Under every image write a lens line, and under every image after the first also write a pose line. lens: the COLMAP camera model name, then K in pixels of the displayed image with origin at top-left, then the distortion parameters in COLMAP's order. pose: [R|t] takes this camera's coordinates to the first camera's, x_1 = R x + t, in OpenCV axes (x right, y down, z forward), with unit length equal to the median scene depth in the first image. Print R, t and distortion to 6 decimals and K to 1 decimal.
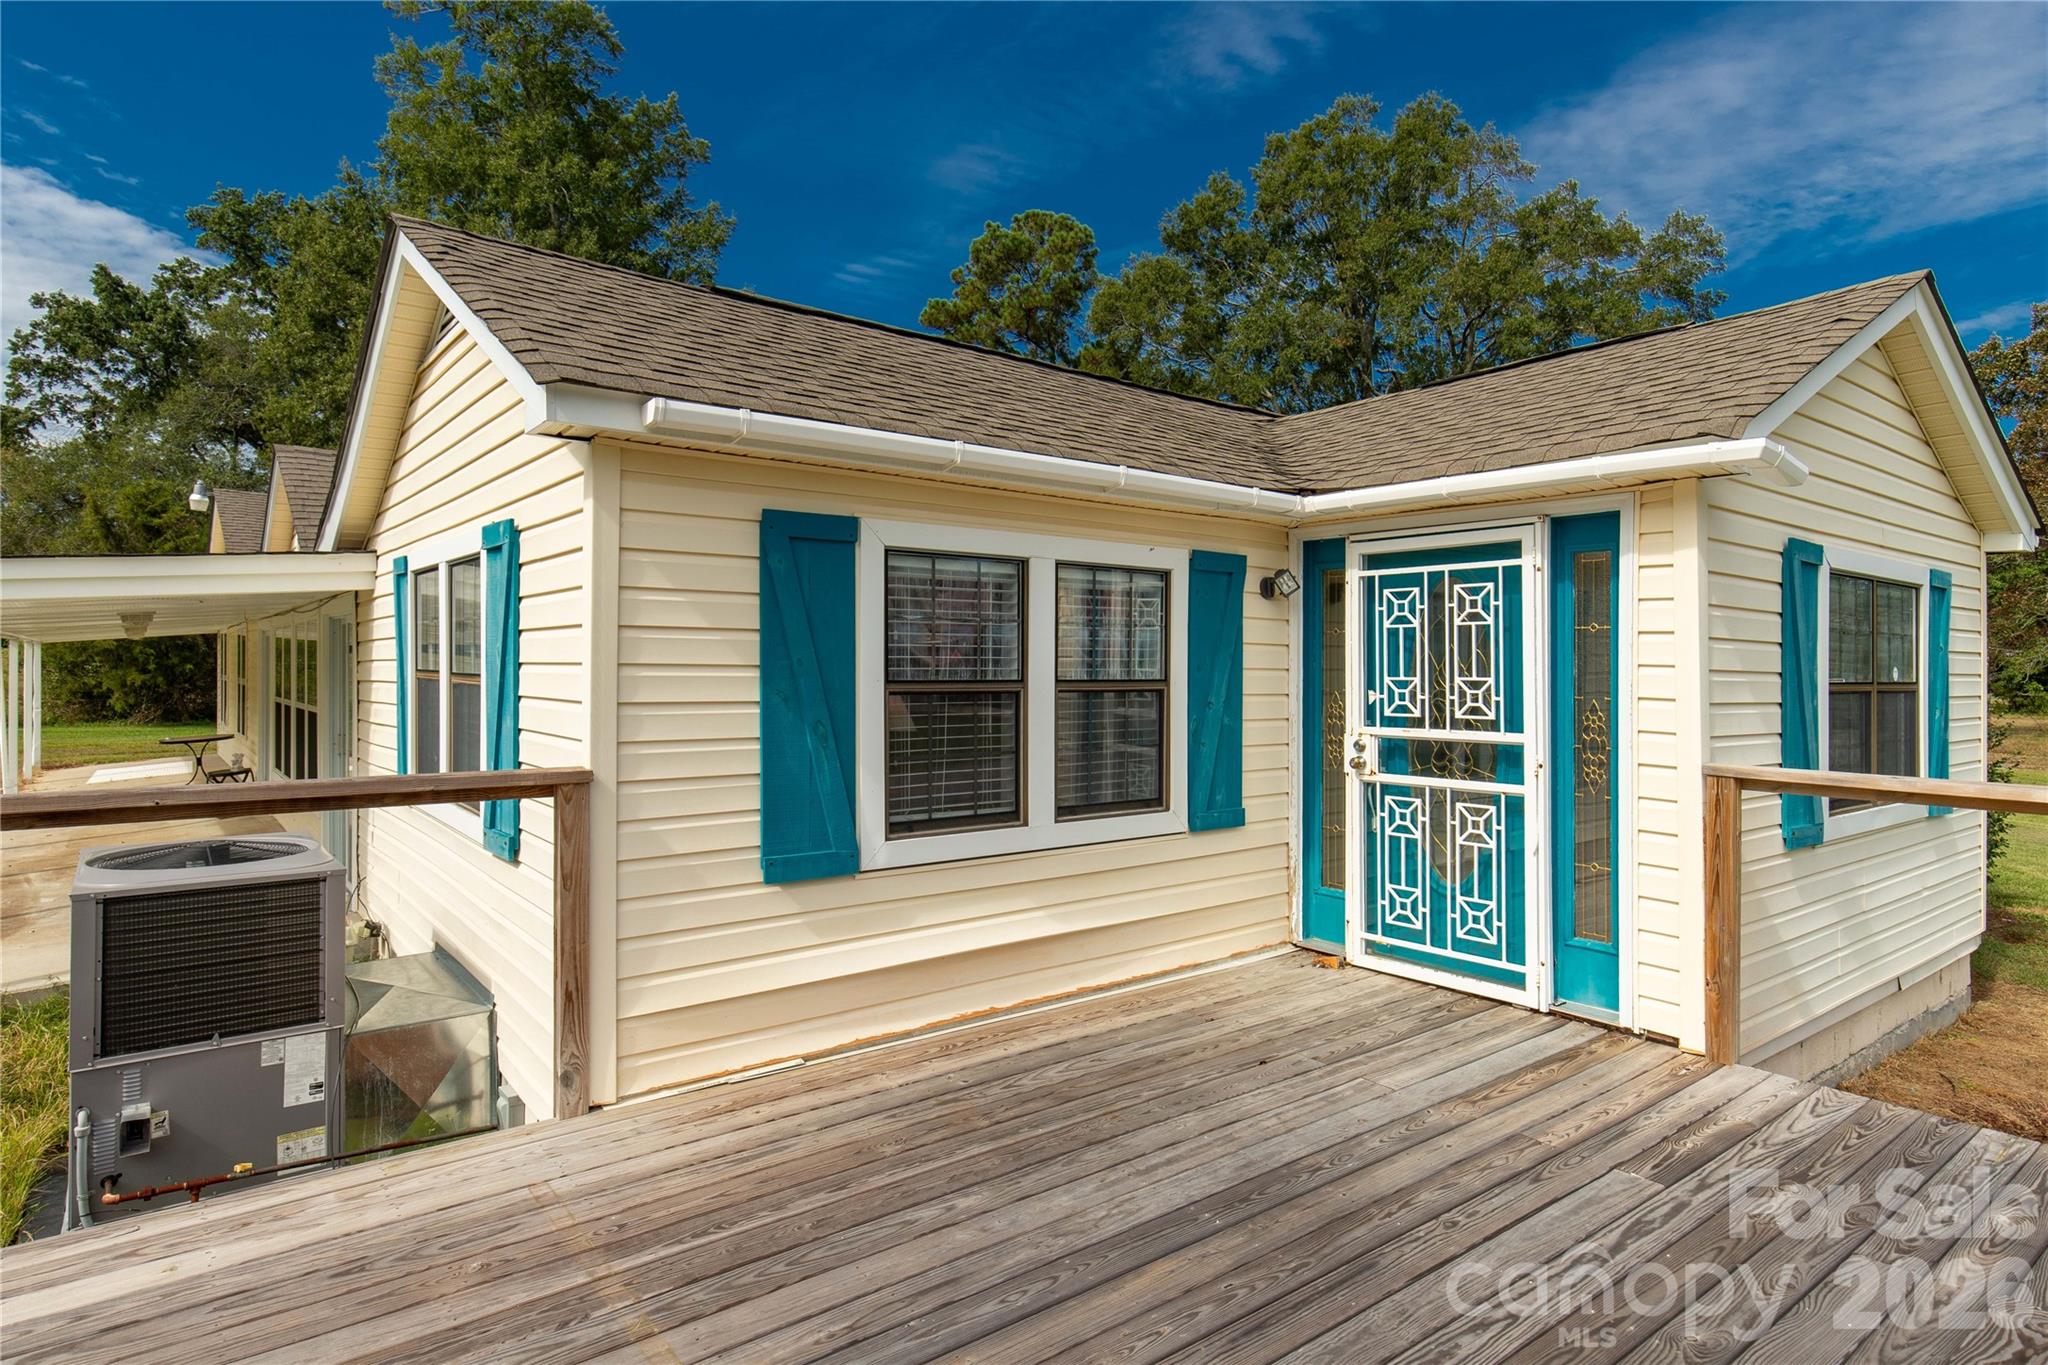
lens RADIAL K [[1151.1, 0, 1024.0], [0, 1151.1, 677.4], [0, 0, 1]] dist [0.002385, -0.002265]
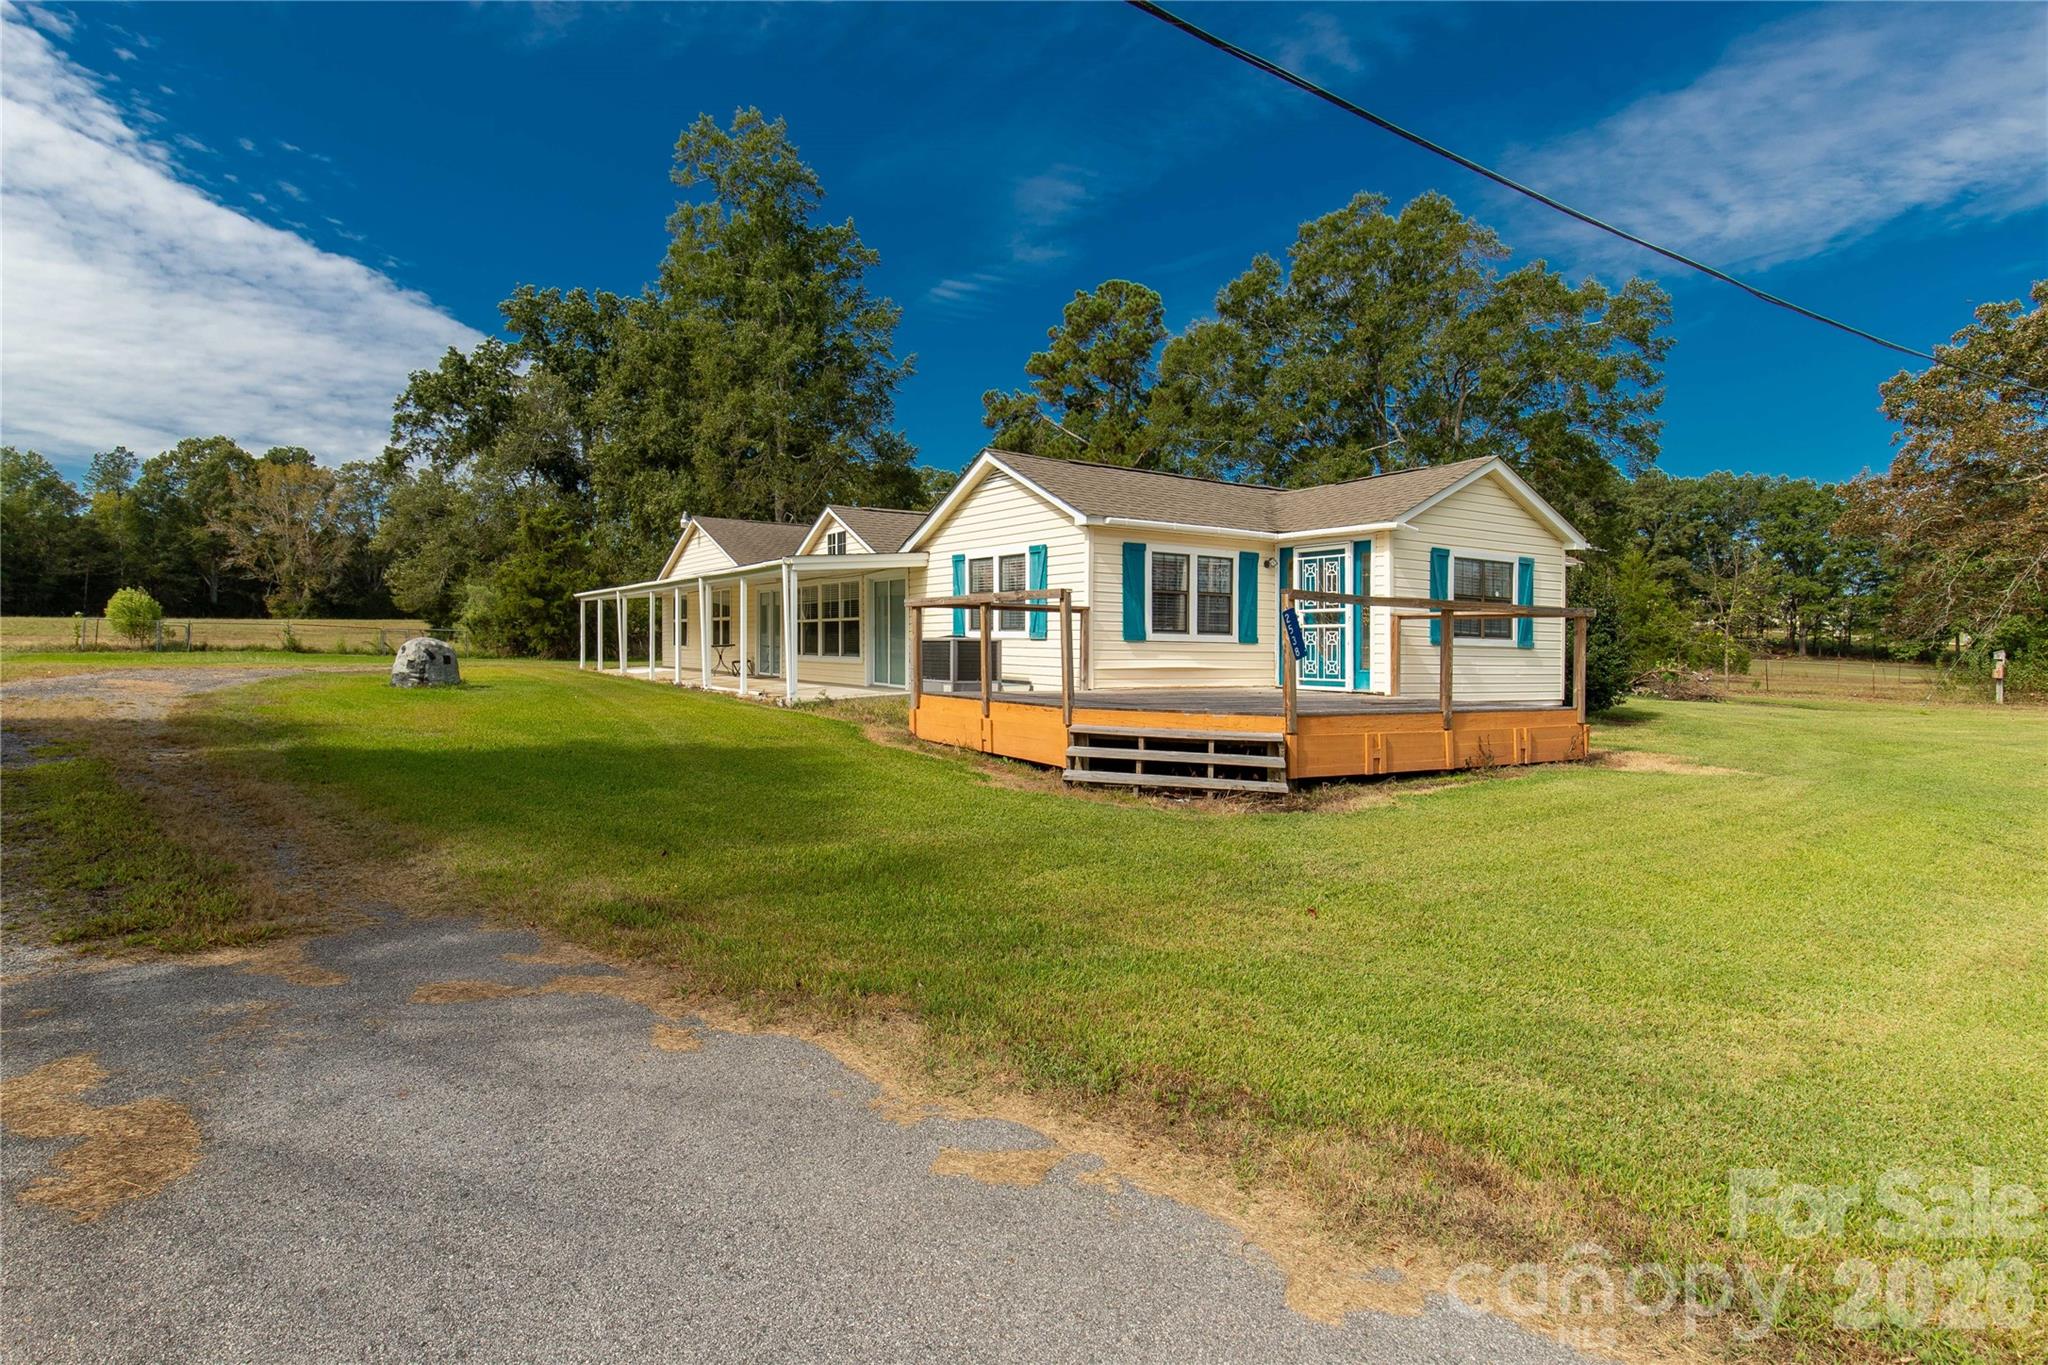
lens RADIAL K [[974.0, 0, 959.4], [0, 974.0, 609.0], [0, 0, 1]] dist [0.001479, 0.000296]
pose [[0.990685, 0.004650, -0.136095, -0.022833], [-0.010451, 0.999065, -0.041940, 0.015085], [0.135773, 0.042972, 0.989808, -0.157992]]
